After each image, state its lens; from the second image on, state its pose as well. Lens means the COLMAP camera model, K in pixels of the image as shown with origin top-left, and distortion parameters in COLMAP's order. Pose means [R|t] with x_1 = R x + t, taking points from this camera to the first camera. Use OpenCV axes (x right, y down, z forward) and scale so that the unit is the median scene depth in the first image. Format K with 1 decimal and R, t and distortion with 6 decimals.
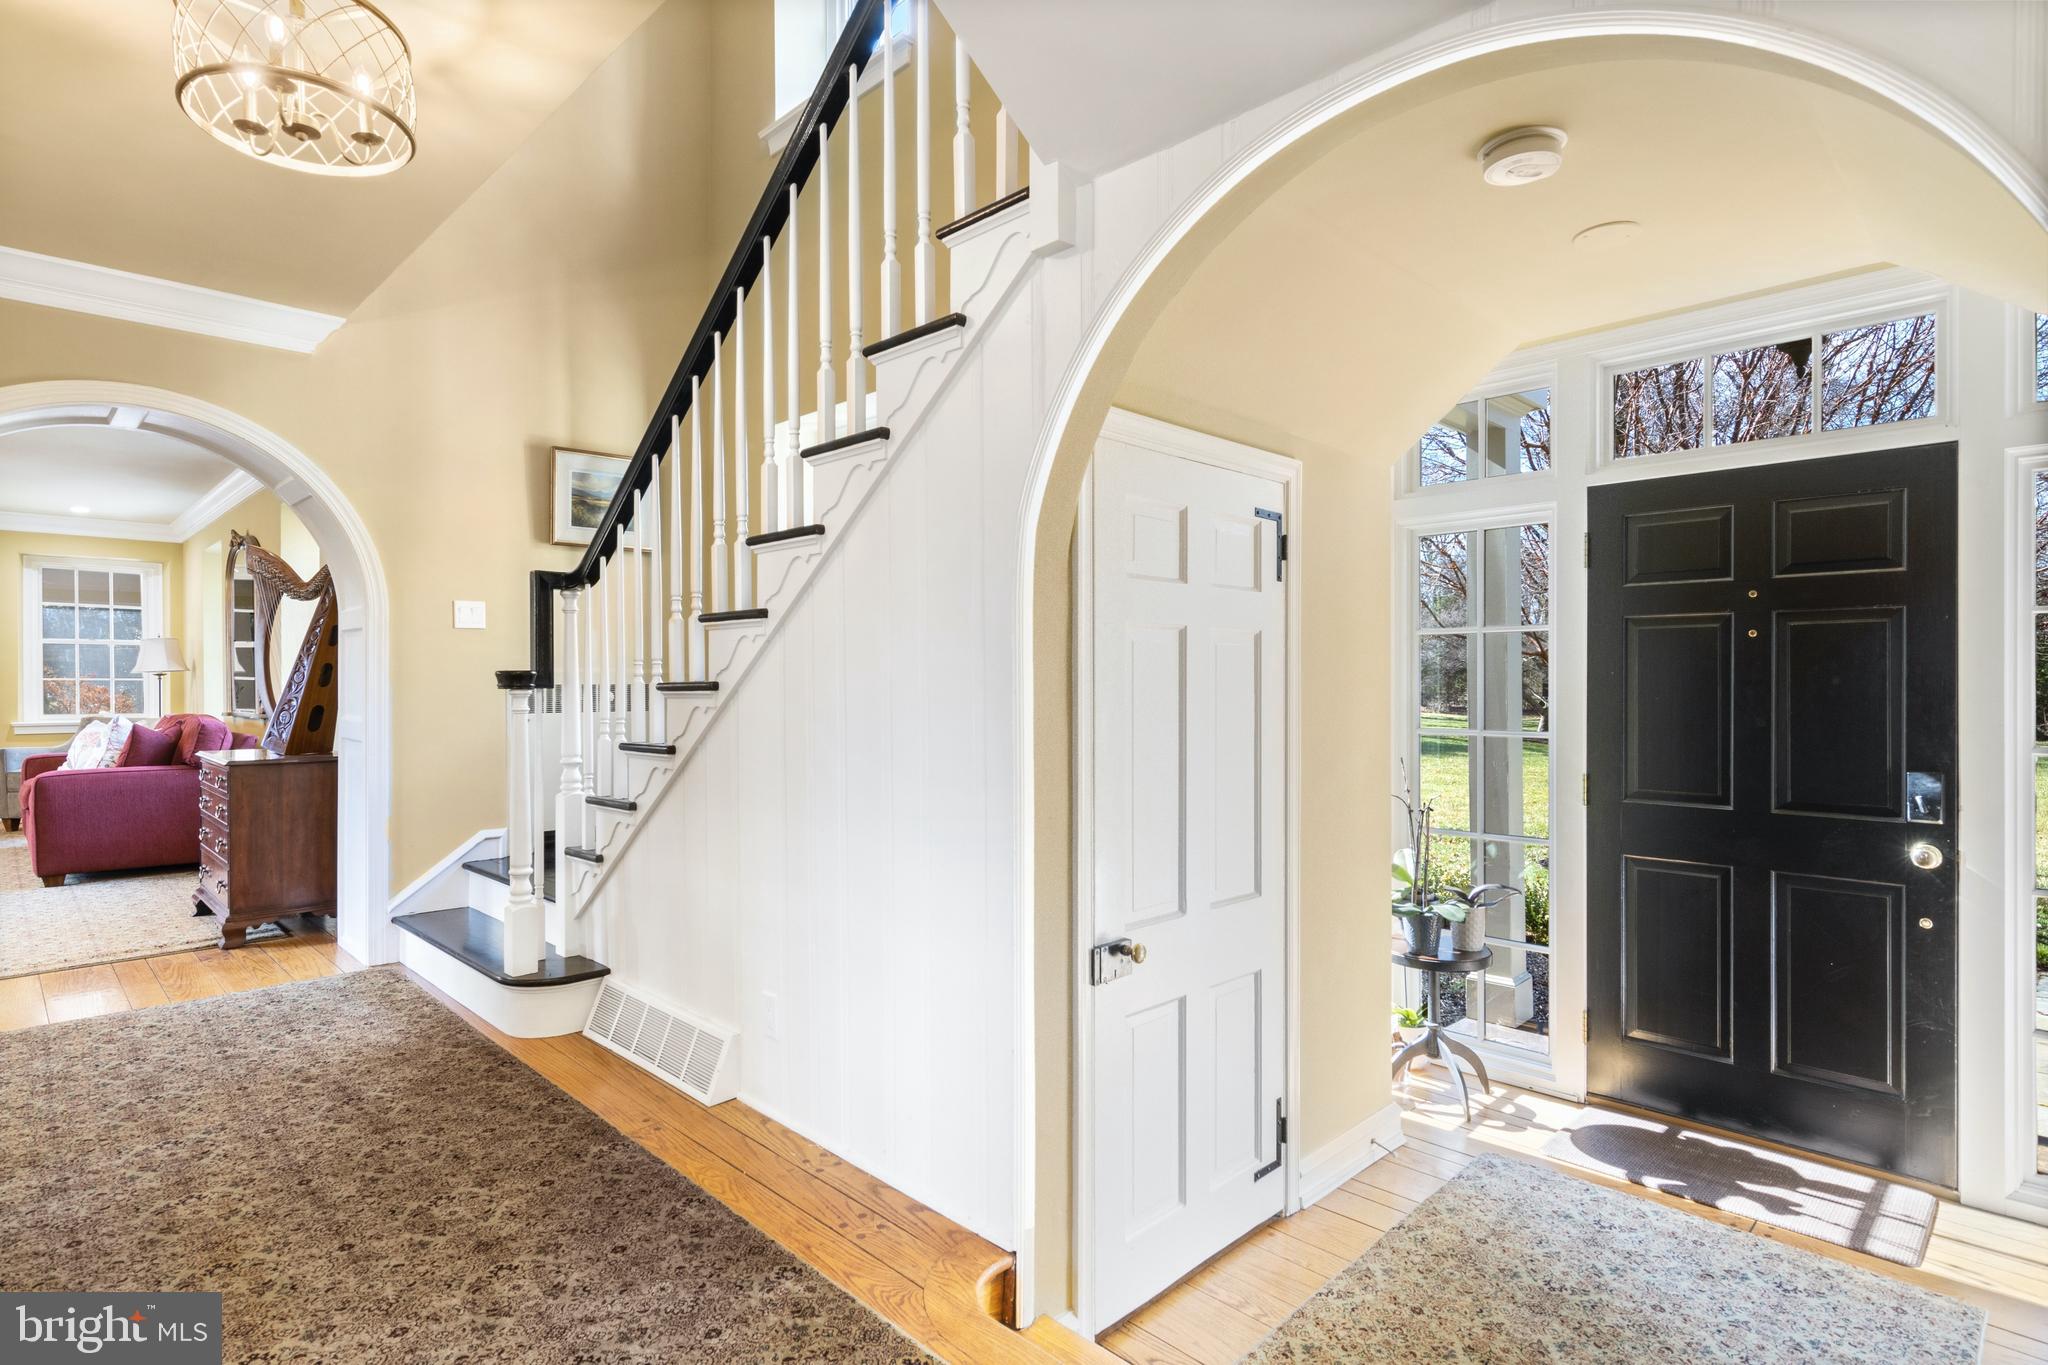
lens RADIAL K [[1052.1, 0, 1024.2], [0, 1052.1, 681.9], [0, 0, 1]] dist [0.006067, 0.000370]
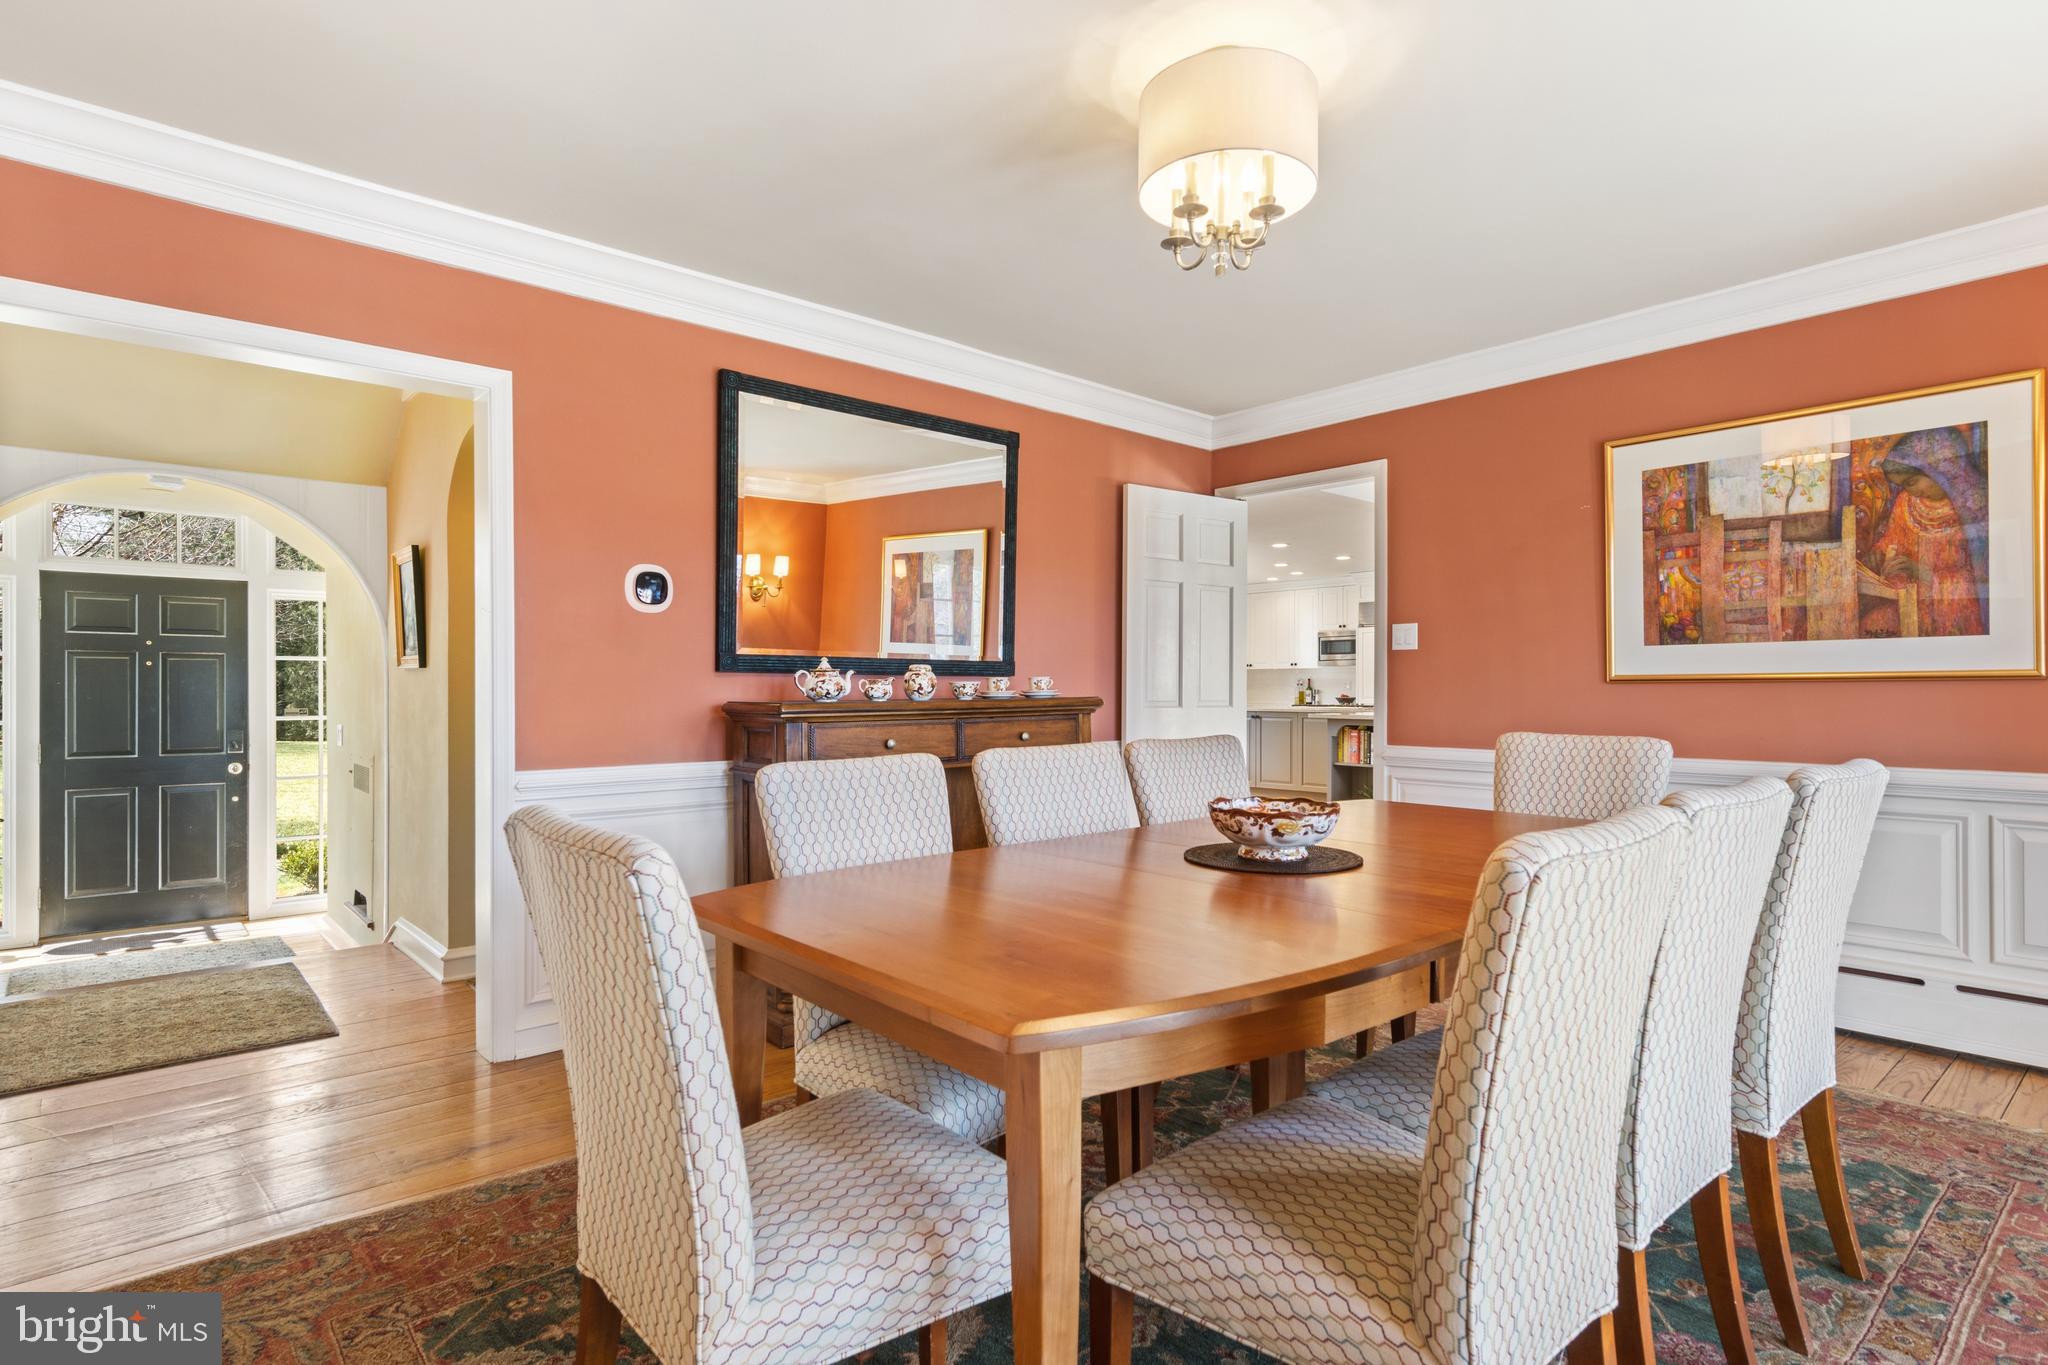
lens RADIAL K [[1052.1, 0, 1026.2], [0, 1052.1, 691.3], [0, 0, 1]] dist [0.006067, 0.000370]
pose [[0.073313, 0.009883, 0.997260, -1.133075], [-0.000190, 0.999951, -0.009896, 0.023993], [-0.997309, 0.000536, 0.073311, -0.745853]]
